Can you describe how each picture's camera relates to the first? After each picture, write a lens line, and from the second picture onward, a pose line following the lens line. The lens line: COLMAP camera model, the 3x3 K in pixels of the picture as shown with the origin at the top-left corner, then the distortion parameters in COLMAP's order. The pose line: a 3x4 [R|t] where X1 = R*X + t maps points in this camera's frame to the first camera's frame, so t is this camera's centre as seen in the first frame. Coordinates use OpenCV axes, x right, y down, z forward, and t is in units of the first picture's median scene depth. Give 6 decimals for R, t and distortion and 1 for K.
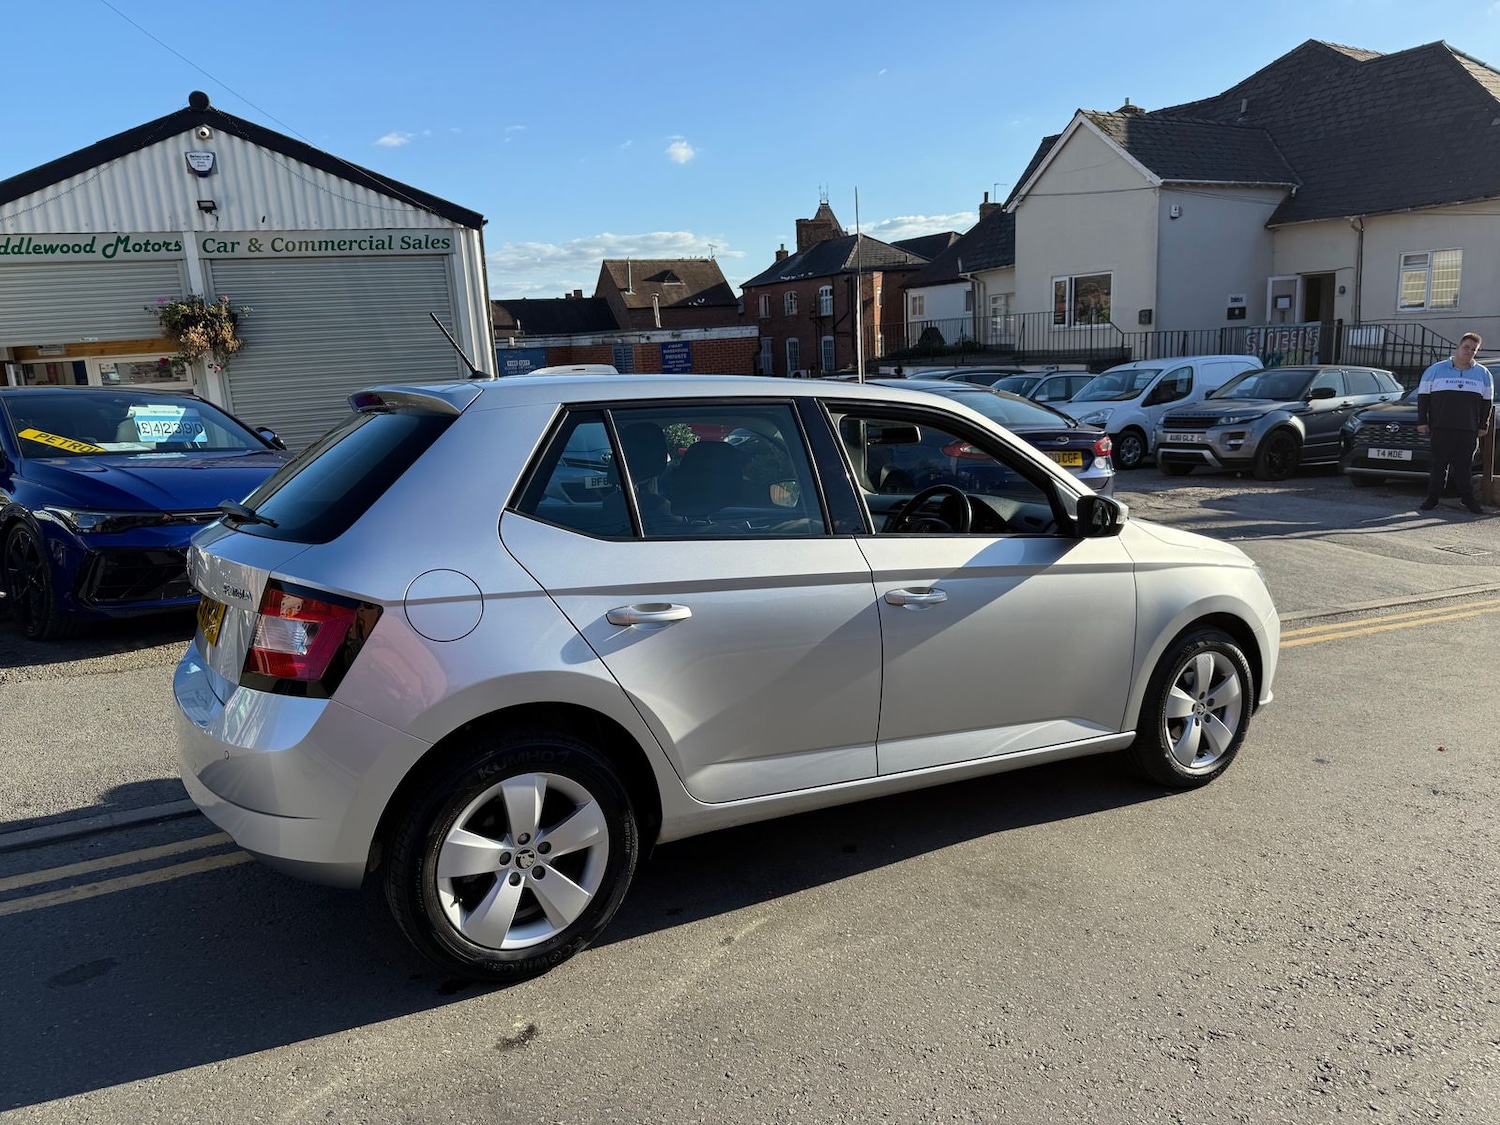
lens RADIAL K [[1056.3, 0, 764.1], [0, 1056.3, 603.3], [0, 0, 1]] dist [0.001074, -0.007987]
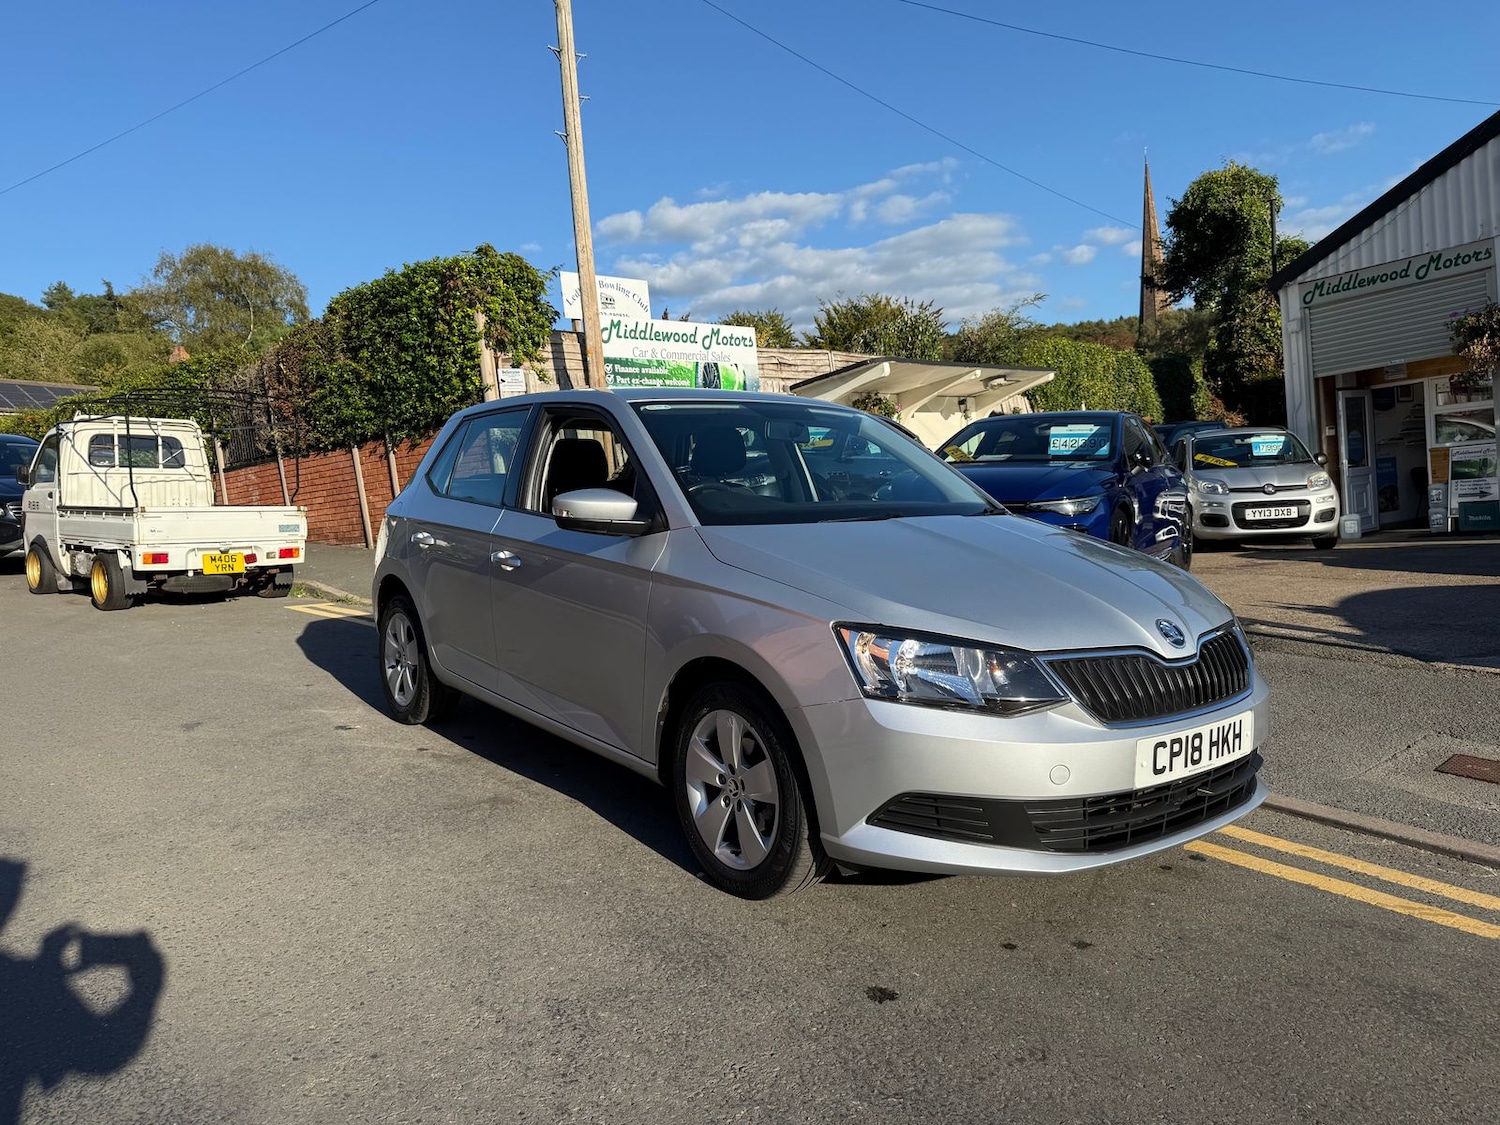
lens RADIAL K [[1053.4, 0, 754.8], [0, 1053.4, 597.8], [0, 0, 1]] dist [0.119014, -0.161768]
pose [[0.113389, 0.125469, -0.985597, 0.343623], [-0.160904, 0.981218, 0.106400, -0.033879], [0.980435, 0.146521, 0.131448, 0.273281]]
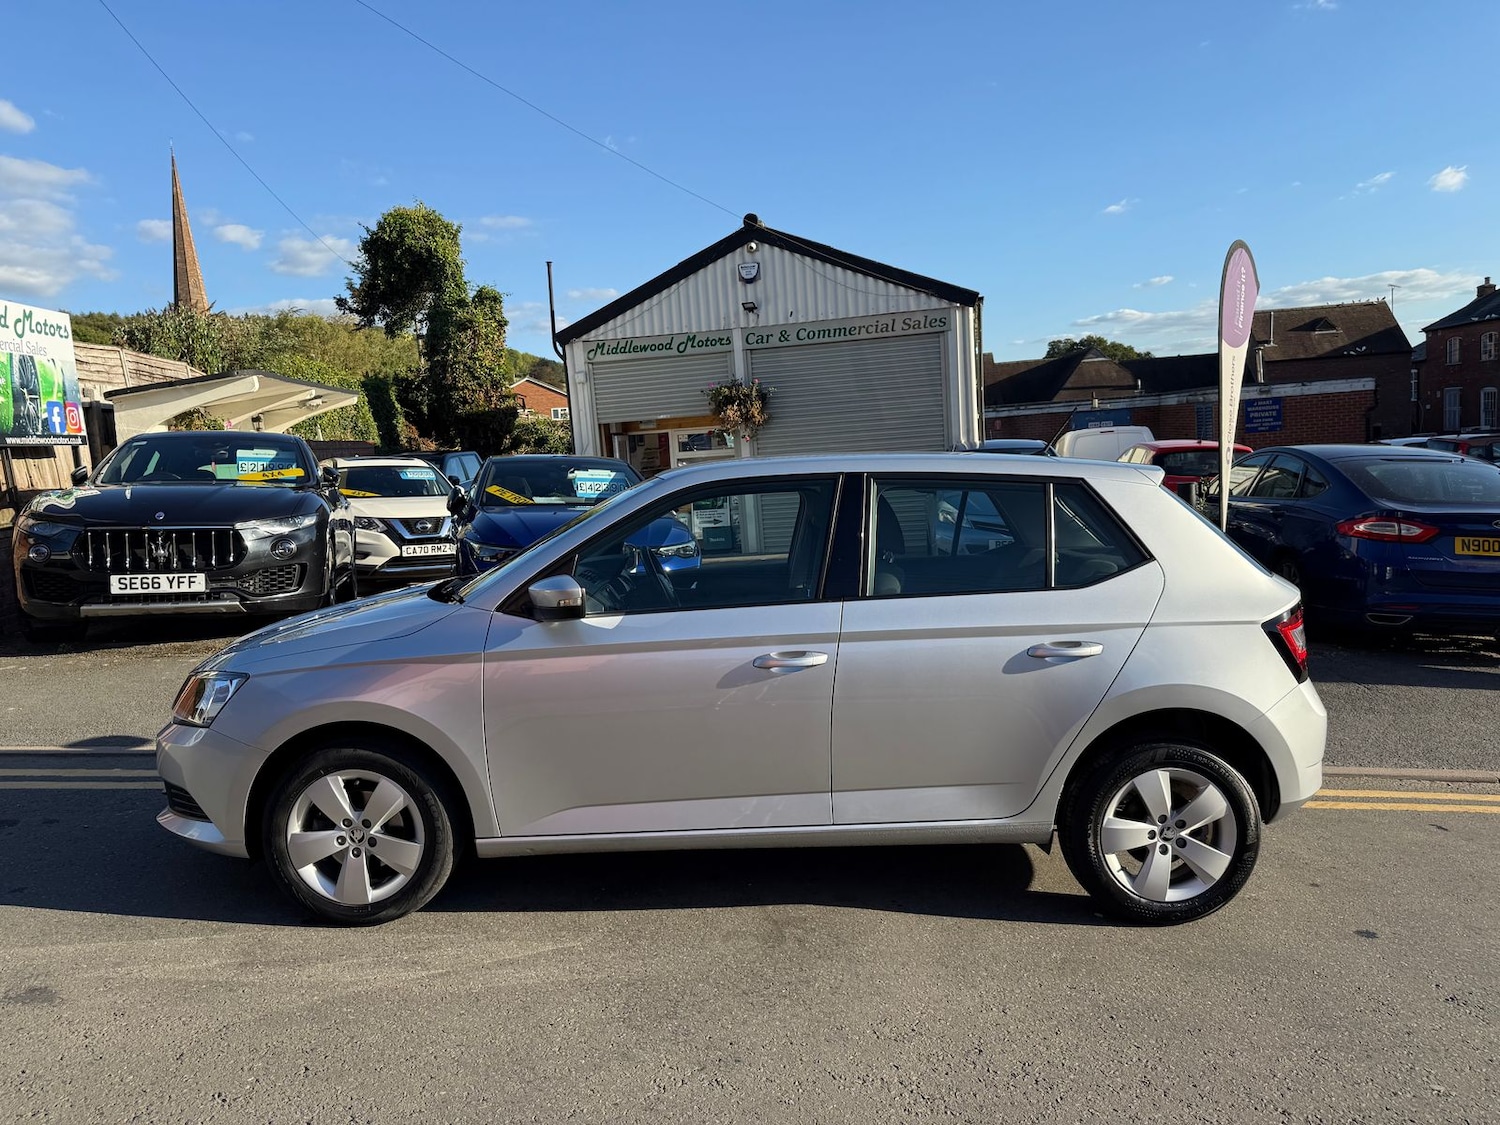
lens RADIAL K [[1049.3, 0, 763.8], [0, 1049.3, 593.7], [0, 0, 1]] dist [0.116053, -0.137529]
pose [[0.826018, 0.077054, -0.558351, 0.190926], [-0.113026, 0.993134, -0.030154, -0.009646], [0.552194, 0.088016, 0.829056, 0.019020]]
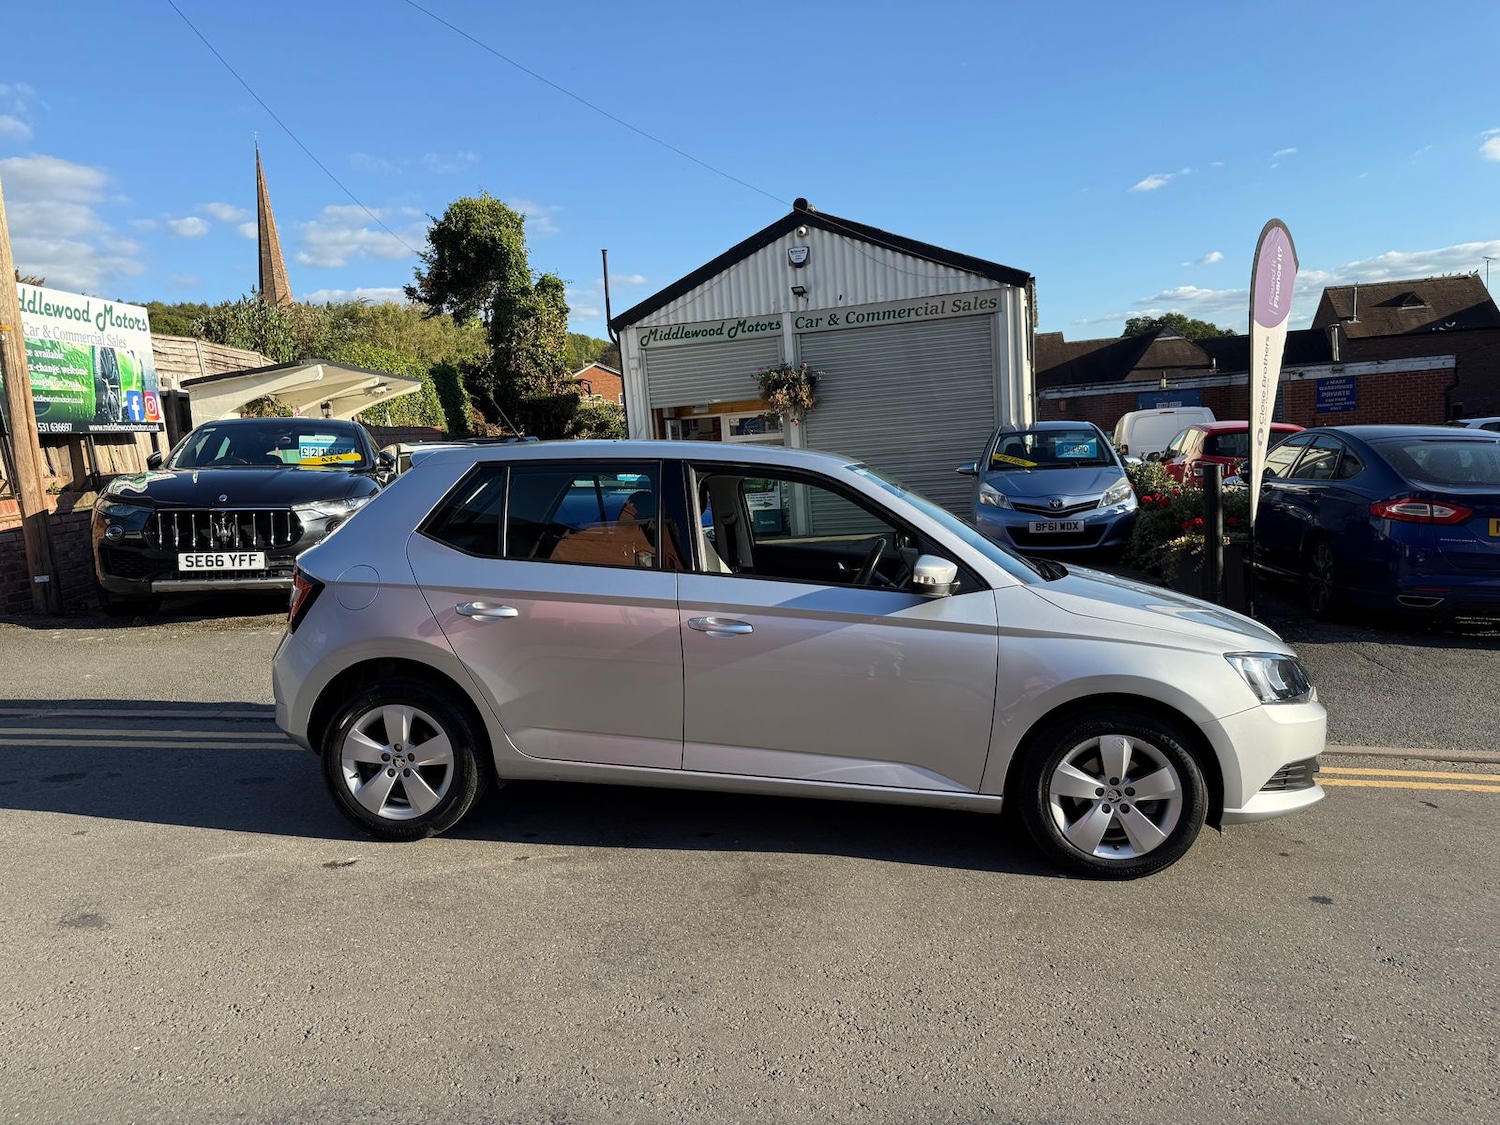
lens RADIAL K [[1048.7, 0, 762.0], [0, 1048.7, 593.4], [0, 0, 1]] dist [0.142912, -0.195387]
pose [[0.786546, 0.089628, -0.610993, 0.220870], [-0.118981, 0.992868, -0.007521, -0.009713], [0.605961, 0.078612, 0.791600, 0.017902]]
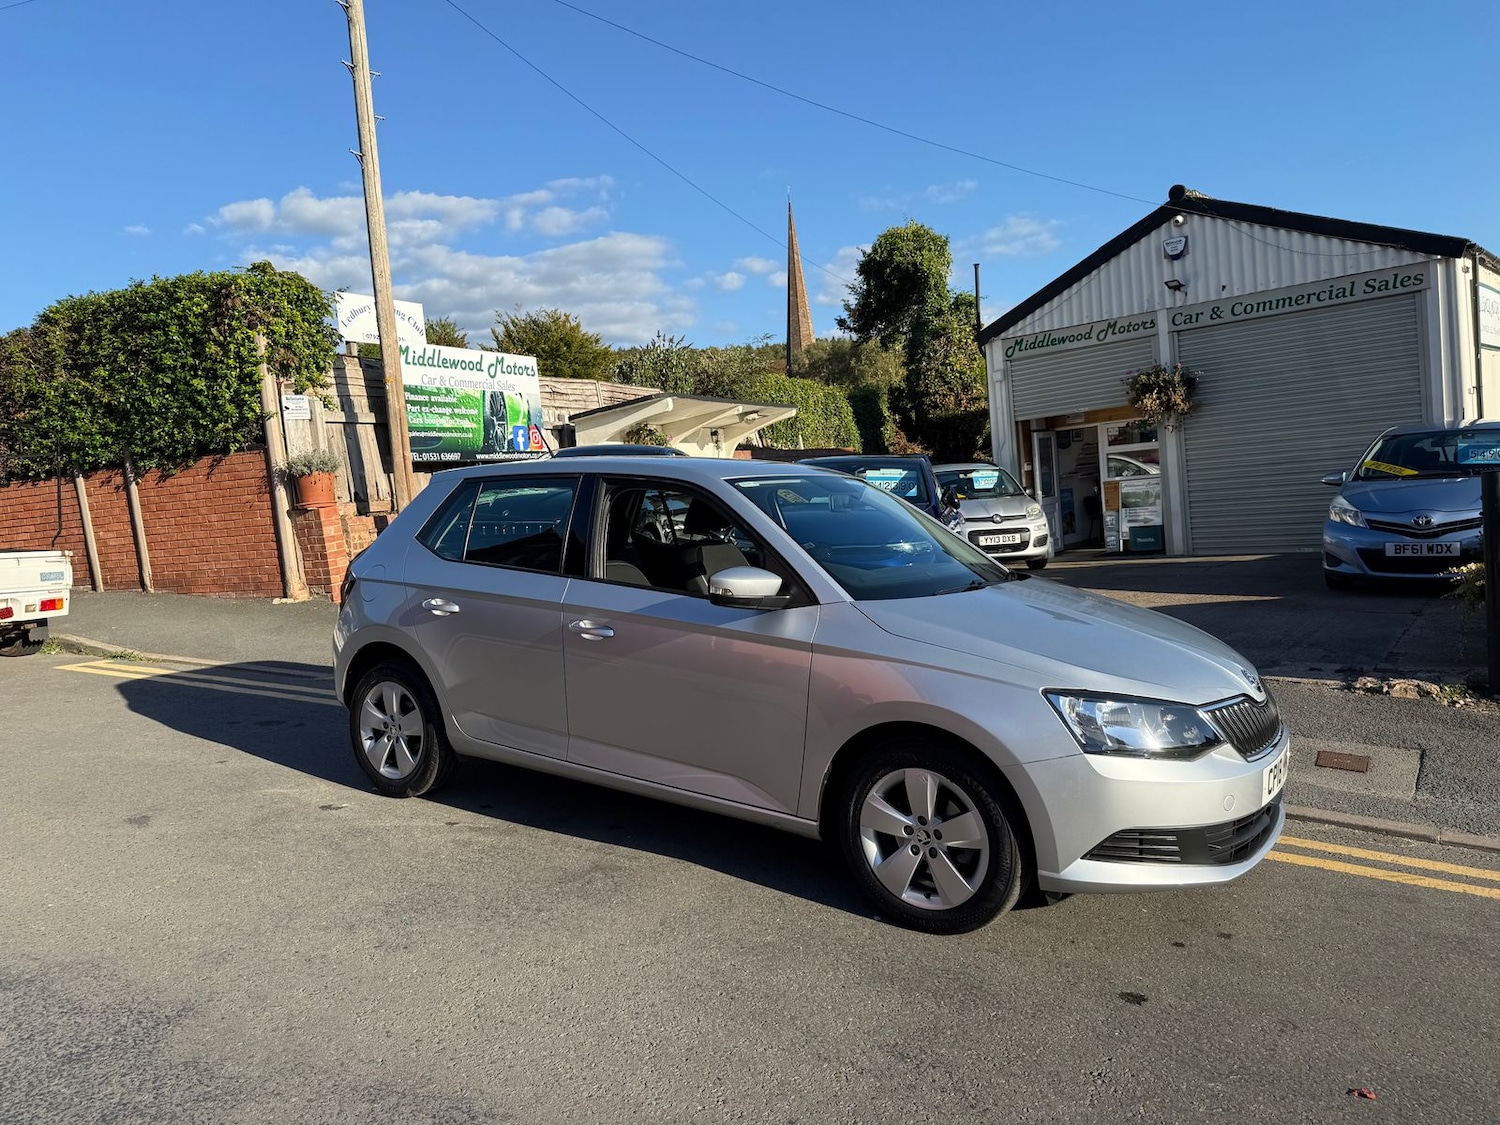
lens RADIAL K [[1061.8, 0, 759.6], [0, 1061.8, 597.9], [0, 0, 1]] dist [0.062057, -0.083312]
pose [[0.421505, 0.105829, -0.900630, 0.333825], [-0.153009, 0.987227, 0.044394, -0.031585], [0.893824, 0.119092, 0.432314, 0.150501]]
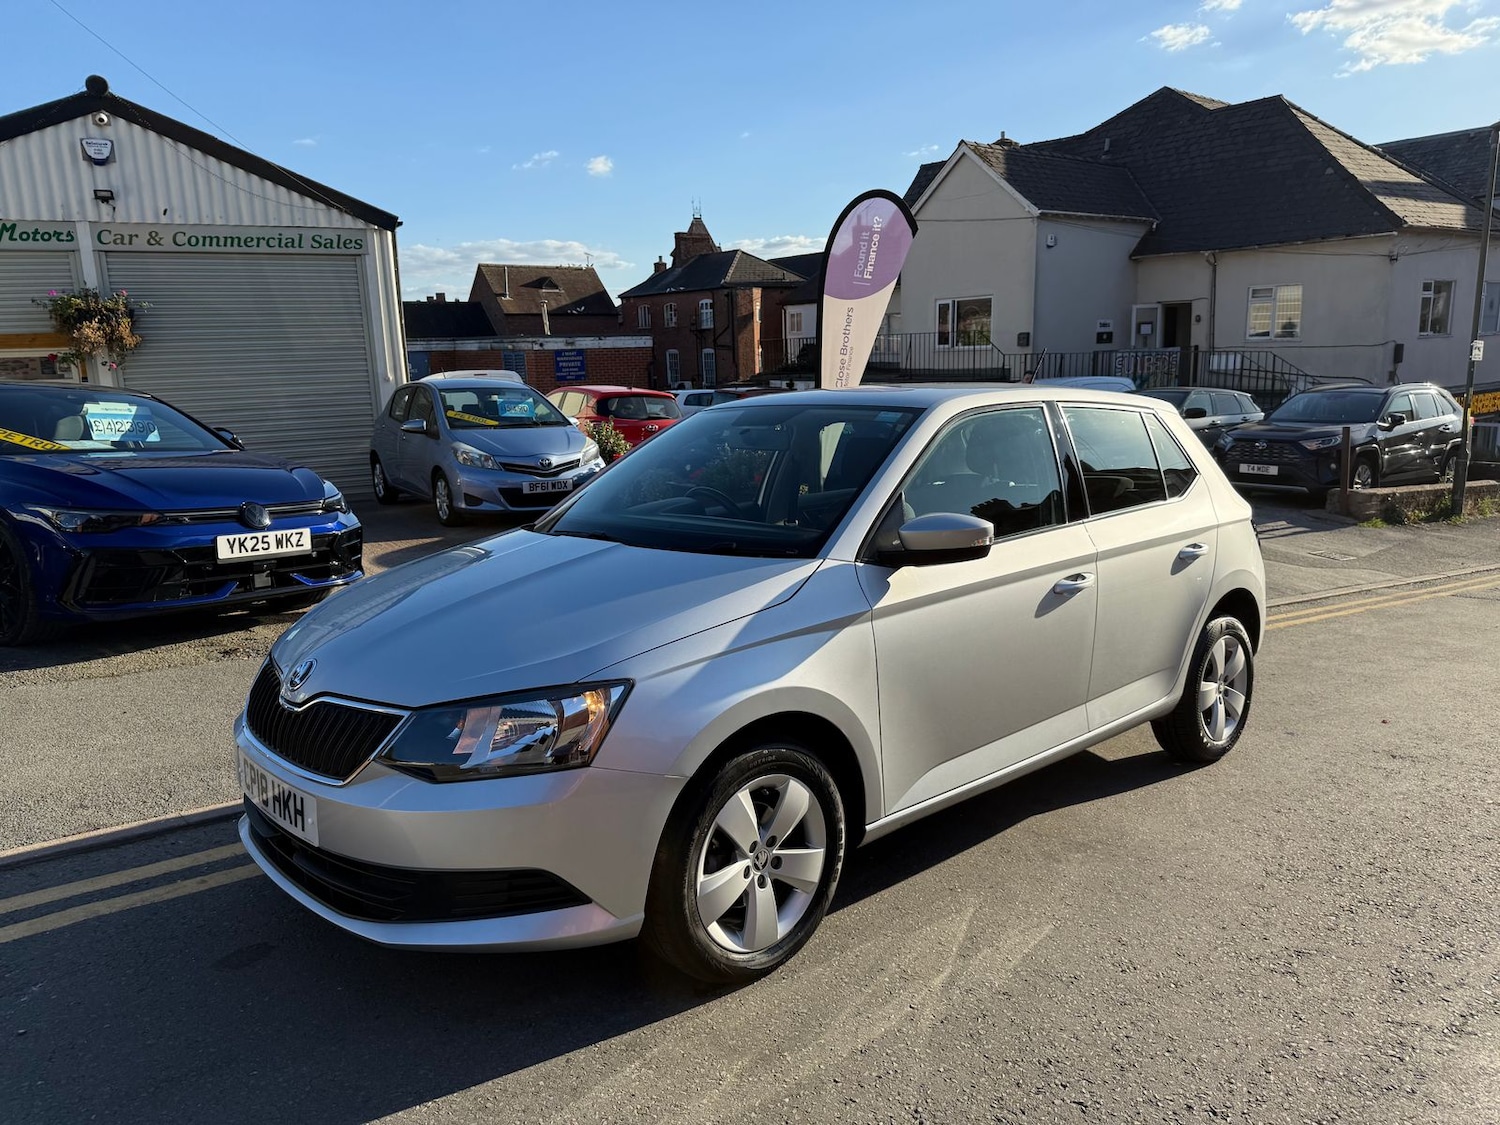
lens RADIAL K [[1051.5, 0, 776.1], [0, 1051.5, 601.0], [0, 0, 1]] dist [0.008797, -0.018383]
pose [[0.990627, -0.006364, 0.136445, -0.057295], [0.008102, 0.999893, -0.012185, 0.005235], [-0.136353, 0.013176, 0.990573, -0.015416]]
